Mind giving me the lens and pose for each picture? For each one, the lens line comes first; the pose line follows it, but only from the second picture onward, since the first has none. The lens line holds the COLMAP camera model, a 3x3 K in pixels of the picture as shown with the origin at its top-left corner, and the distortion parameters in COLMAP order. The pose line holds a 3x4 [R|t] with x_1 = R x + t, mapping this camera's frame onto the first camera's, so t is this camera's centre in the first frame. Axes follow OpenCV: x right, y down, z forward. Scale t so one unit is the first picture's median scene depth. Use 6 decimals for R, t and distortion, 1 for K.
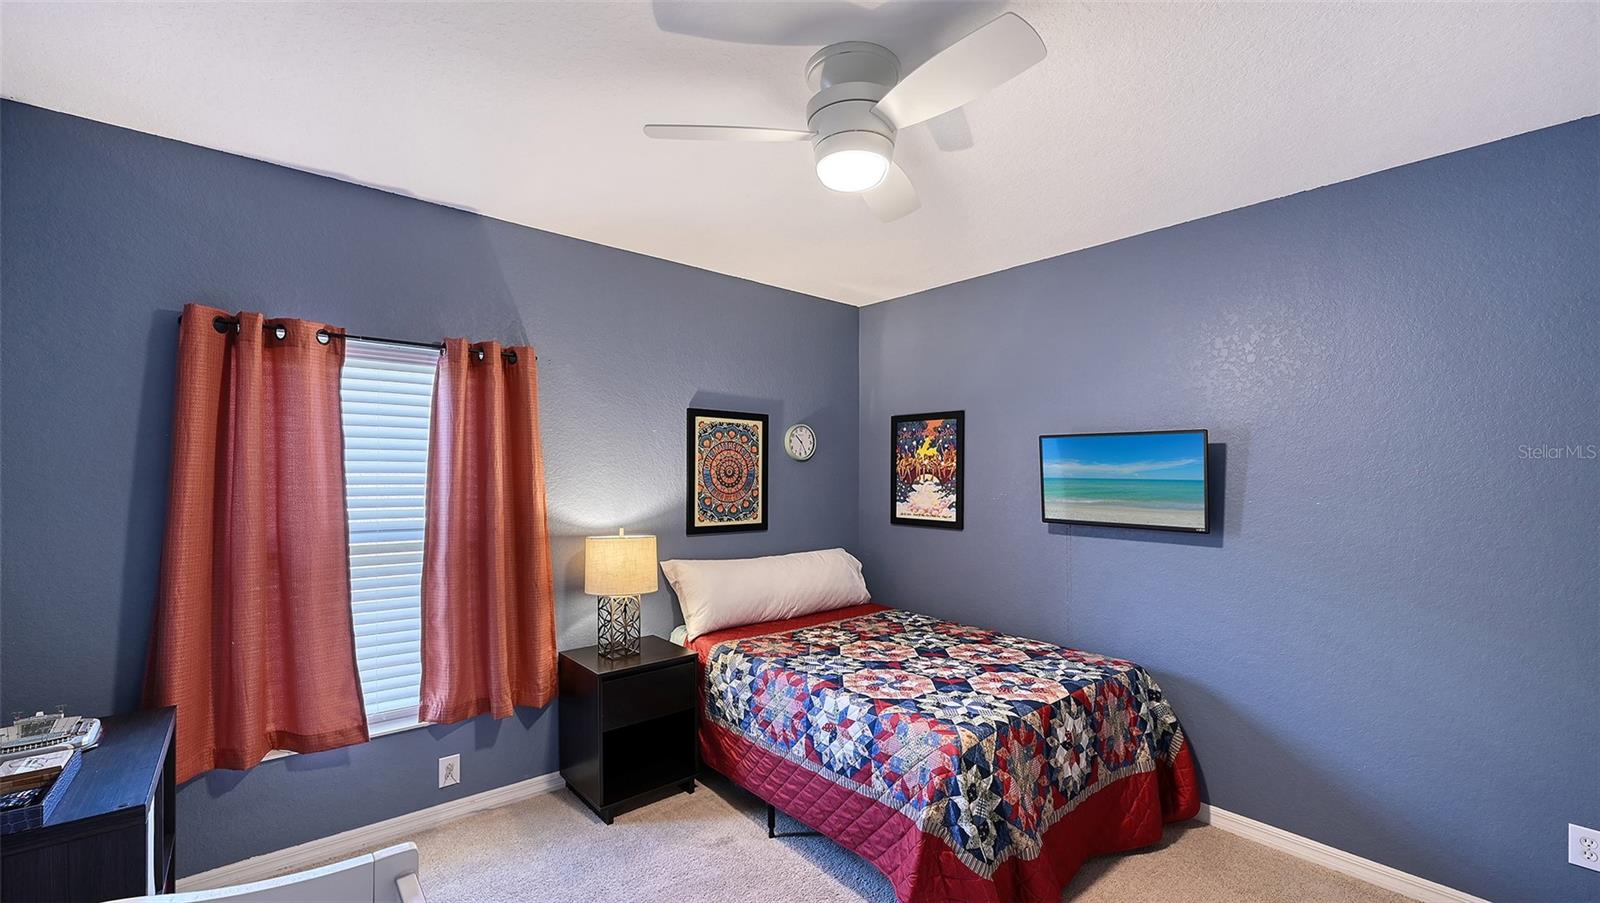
lens RADIAL K [[649.3, 0, 802.8], [0, 649.3, 465.0], [0, 0, 1]] dist [-0.002514, -0.000047]
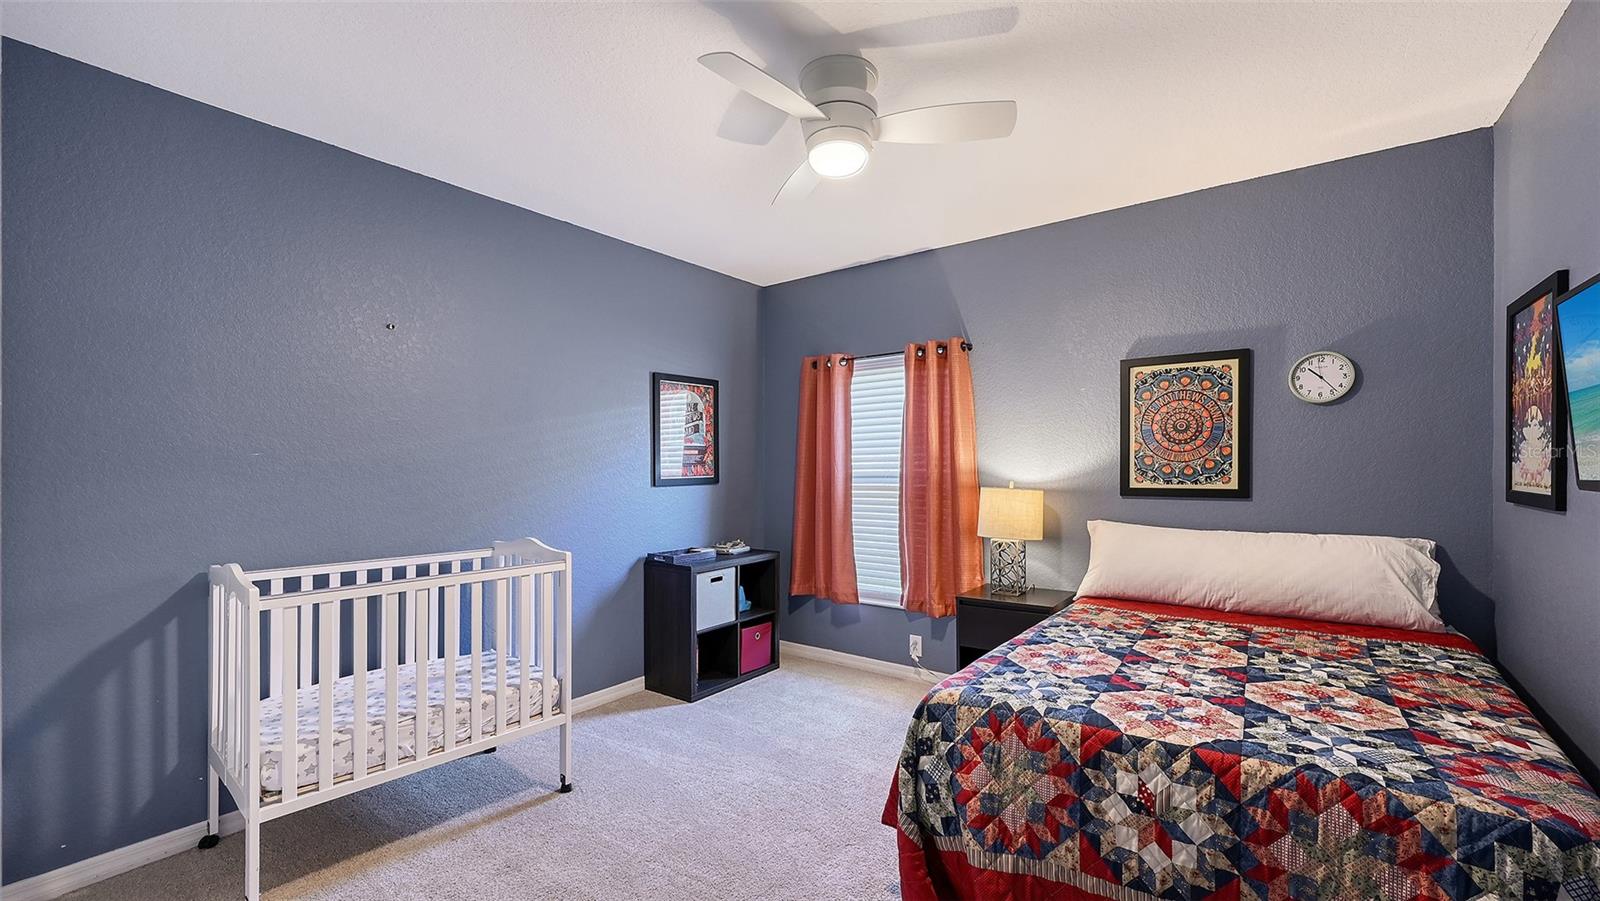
lens RADIAL K [[649.5, 0, 806.7], [0, 649.5, 457.8], [0, 0, 1]] dist [0.000697, 0.000311]
pose [[0.220374, -0.020019, -0.975210, 0.778682], [0.021711, 0.999642, -0.015614, 0.070322], [0.975174, -0.017732, 0.220729, 0.432857]]
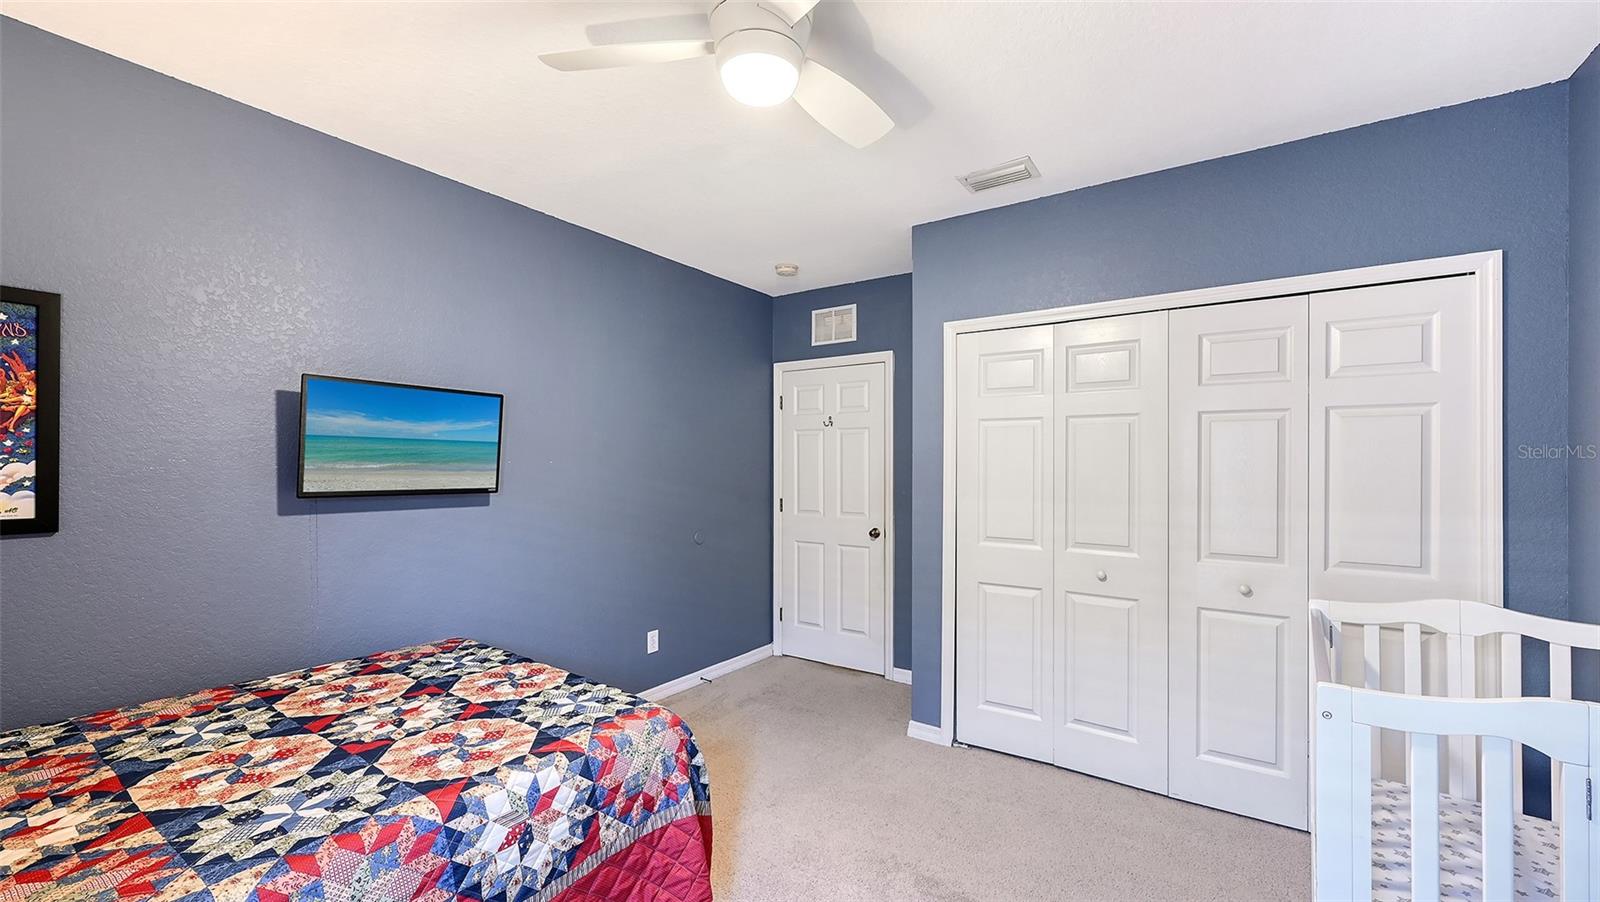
lens RADIAL K [[649.3, 0, 802.8], [0, 649.3, 464.5], [0, 0, 1]] dist [-0.002514, -0.000047]
pose [[-0.267519, -0.004830, 0.963540, -0.498526], [-0.017798, 0.999842, 0.000071, 0.047577], [-0.963388, -0.017130, -0.267563, 0.750172]]
